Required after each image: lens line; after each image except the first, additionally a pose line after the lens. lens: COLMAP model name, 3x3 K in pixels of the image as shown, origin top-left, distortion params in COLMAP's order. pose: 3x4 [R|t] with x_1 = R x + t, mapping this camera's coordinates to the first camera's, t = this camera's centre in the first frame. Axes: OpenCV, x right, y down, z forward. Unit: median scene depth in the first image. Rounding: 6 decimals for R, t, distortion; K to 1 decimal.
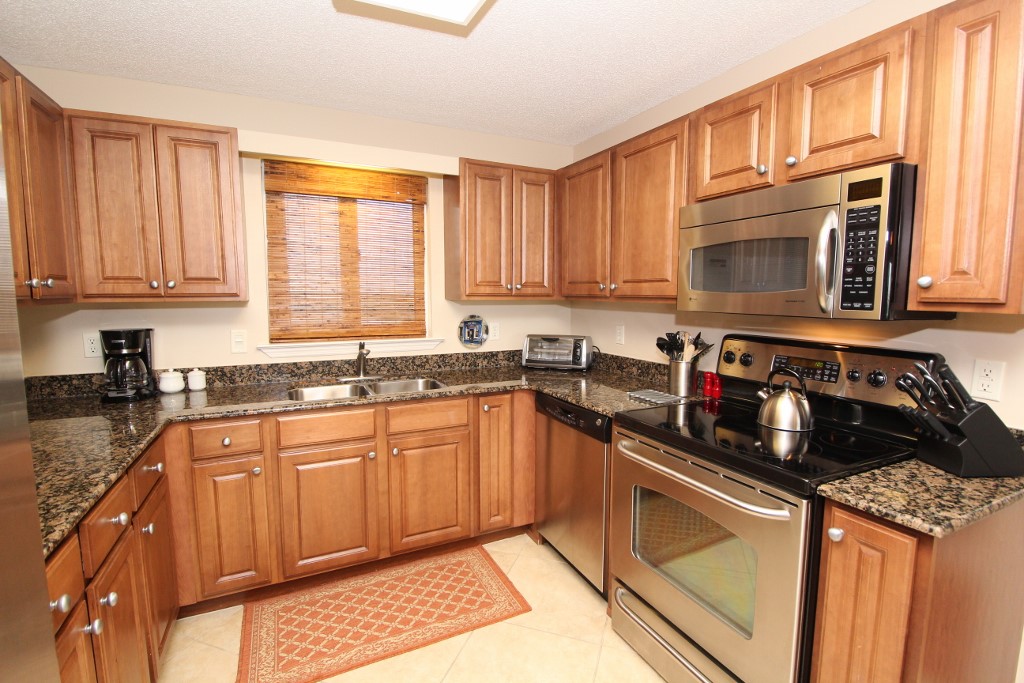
lens RADIAL K [[474.9, 0, 510.9], [0, 474.9, 344.0], [0, 0, 1]] dist [-0.009701, -0.006671]
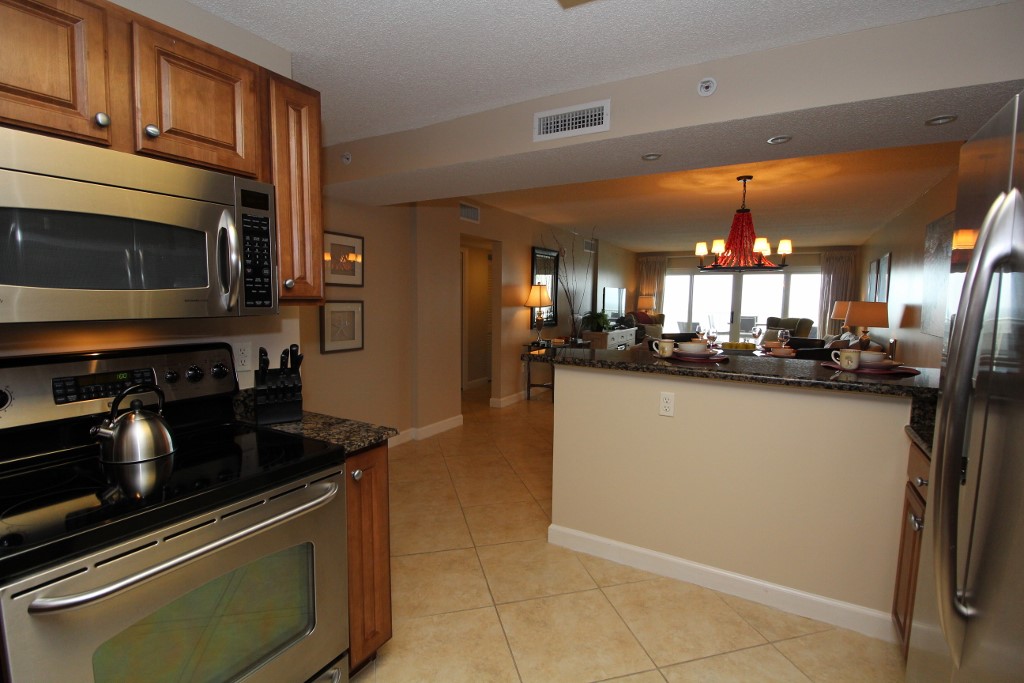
lens RADIAL K [[474.9, 0, 512.9], [0, 474.9, 339.5], [0, 0, 1]] dist [-0.009701, -0.006671]
pose [[-0.558529, -0.089882, 0.824601, -0.424918], [0.074358, 0.984684, 0.157696, -0.102811], [-0.826145, 0.149394, -0.543291, 0.894423]]
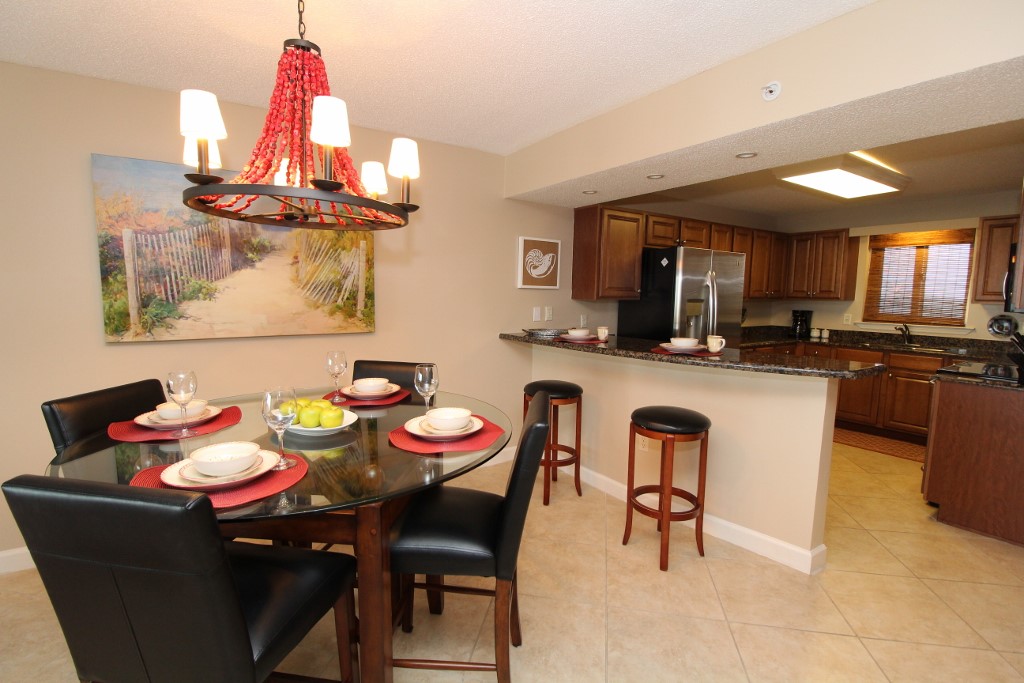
lens RADIAL K [[474.9, 0, 511.0], [0, 474.9, 344.0], [0, 0, 1]] dist [-0.009701, -0.006671]
pose [[0.130608, 0.106582, -0.985689, 1.579408], [-0.122192, 0.988355, 0.090679, 0.113595], [0.983875, 0.108599, 0.142111, -0.944350]]
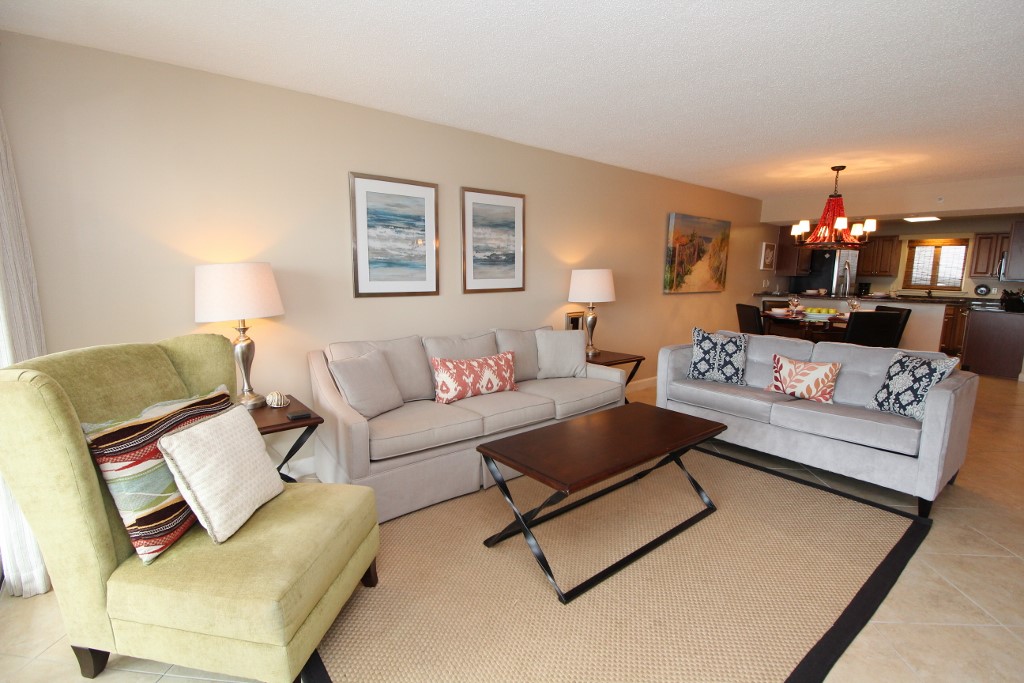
lens RADIAL K [[474.9, 0, 511.9], [0, 474.9, 342.8], [0, 0, 1]] dist [-0.009701, -0.006671]
pose [[0.228814, 0.142185, -0.963030, 2.707832], [-0.119859, 0.985863, 0.117078, 0.393475], [0.966063, 0.088639, 0.242621, -3.151661]]
